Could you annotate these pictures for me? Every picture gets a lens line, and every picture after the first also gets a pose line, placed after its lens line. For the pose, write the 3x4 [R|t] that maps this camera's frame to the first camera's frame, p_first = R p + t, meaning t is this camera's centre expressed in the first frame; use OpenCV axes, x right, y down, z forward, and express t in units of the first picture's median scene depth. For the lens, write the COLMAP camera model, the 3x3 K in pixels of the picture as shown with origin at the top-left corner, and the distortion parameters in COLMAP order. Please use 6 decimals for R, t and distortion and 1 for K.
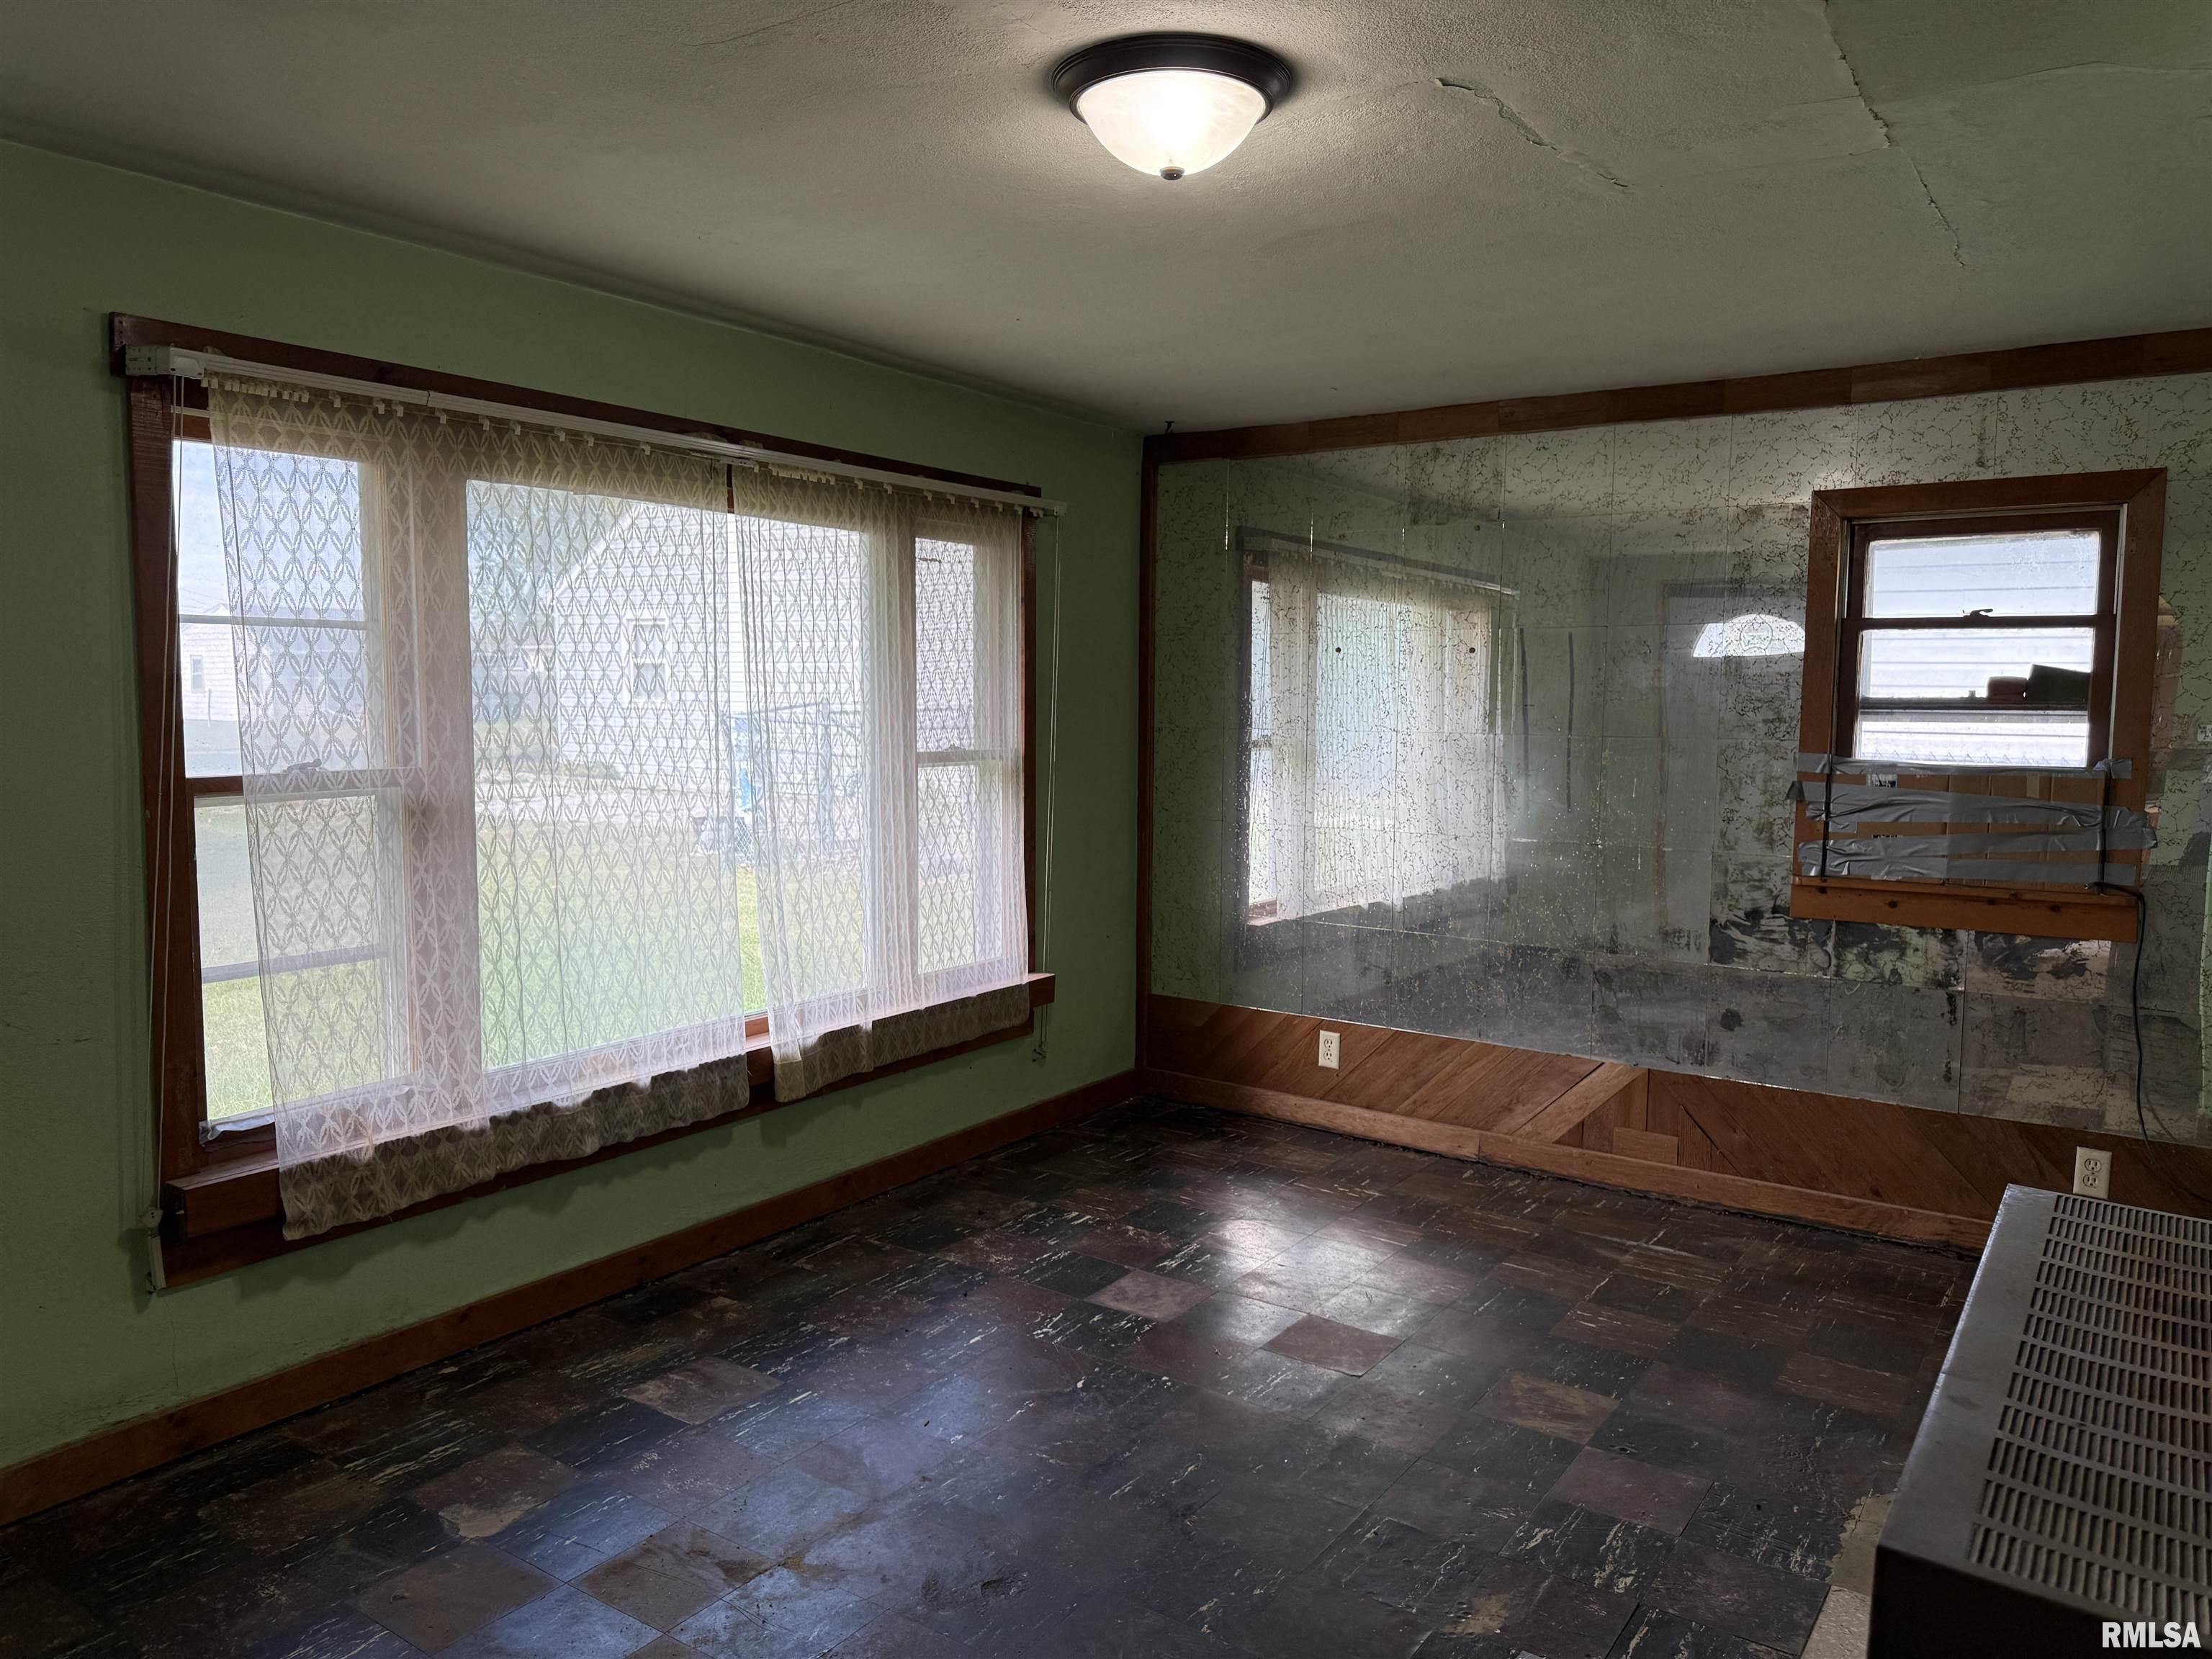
lens RADIAL K [[1595.4, 0, 1124.5], [0, 1595.4, 836.5], [0, 0, 1]] dist [0.081983, -0.109004]
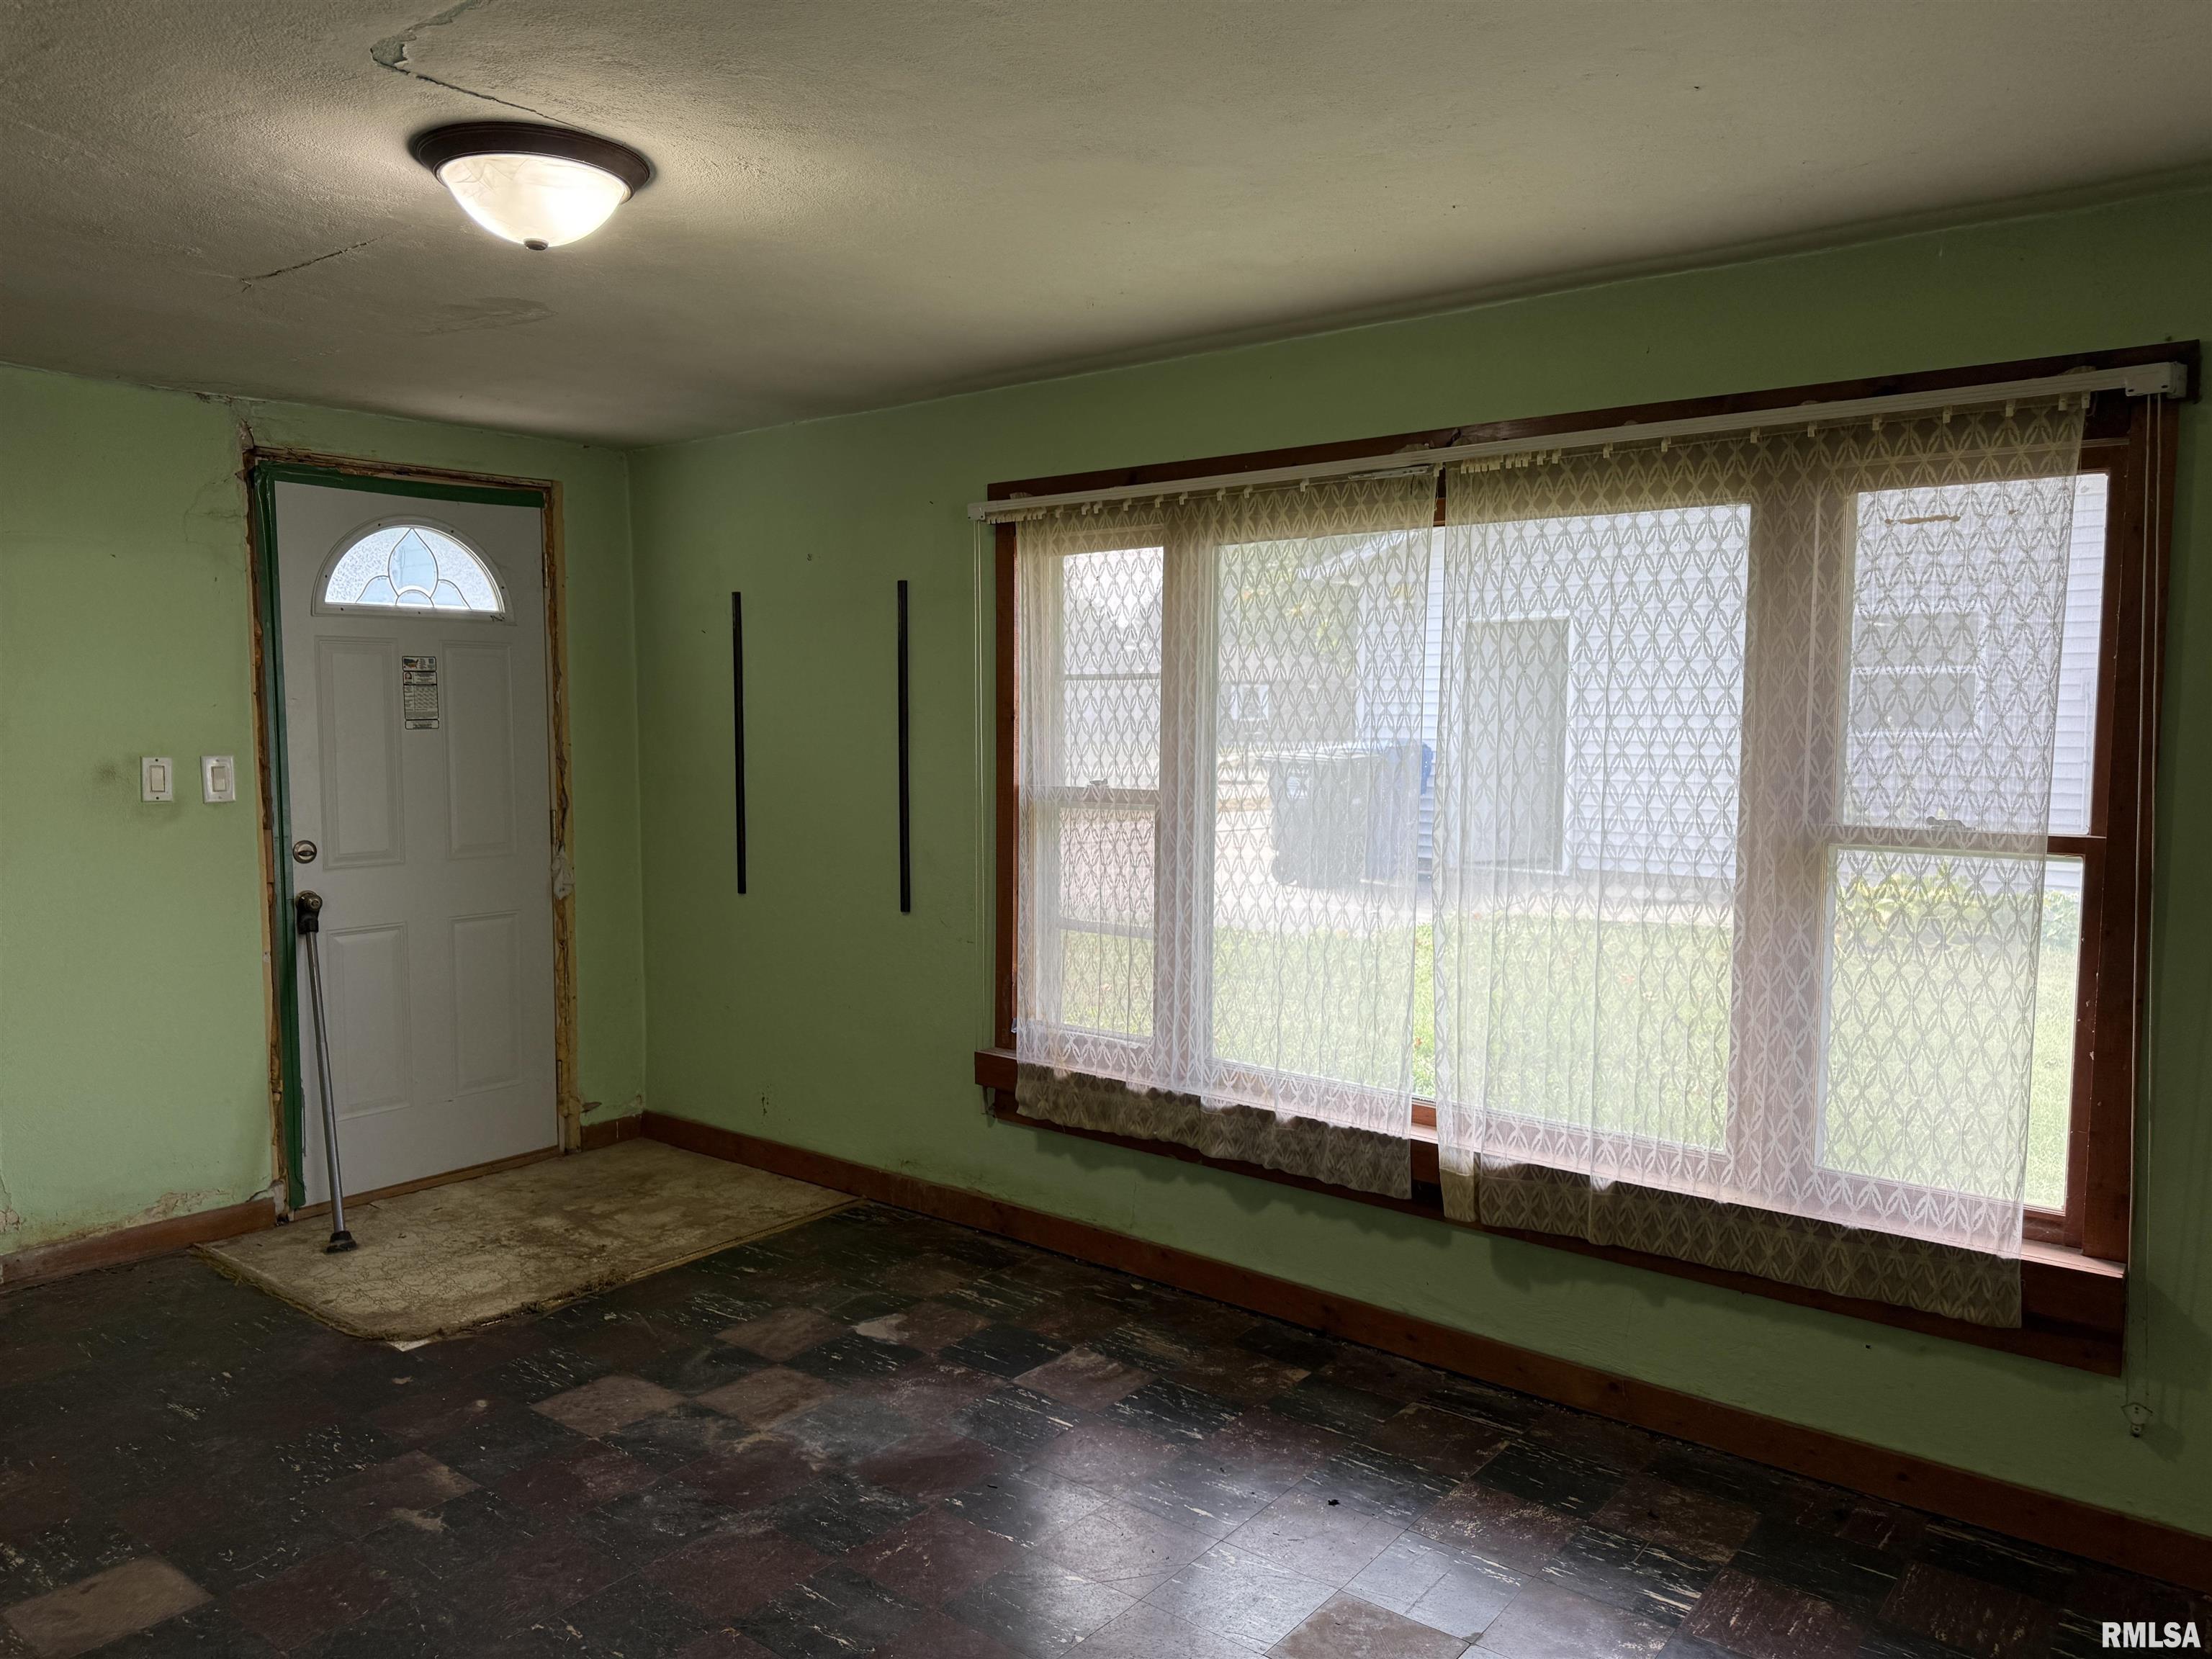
lens RADIAL K [[1572.3, 0, 1106.0], [0, 1572.3, 829.5], [0, 0, 1]] dist [0.079595, -0.098489]
pose [[-0.080677, 0.067156, -0.994475, 0.685218], [-0.106516, 0.991433, 0.075592, -0.089035], [0.991033, 0.112026, -0.072832, 0.952753]]
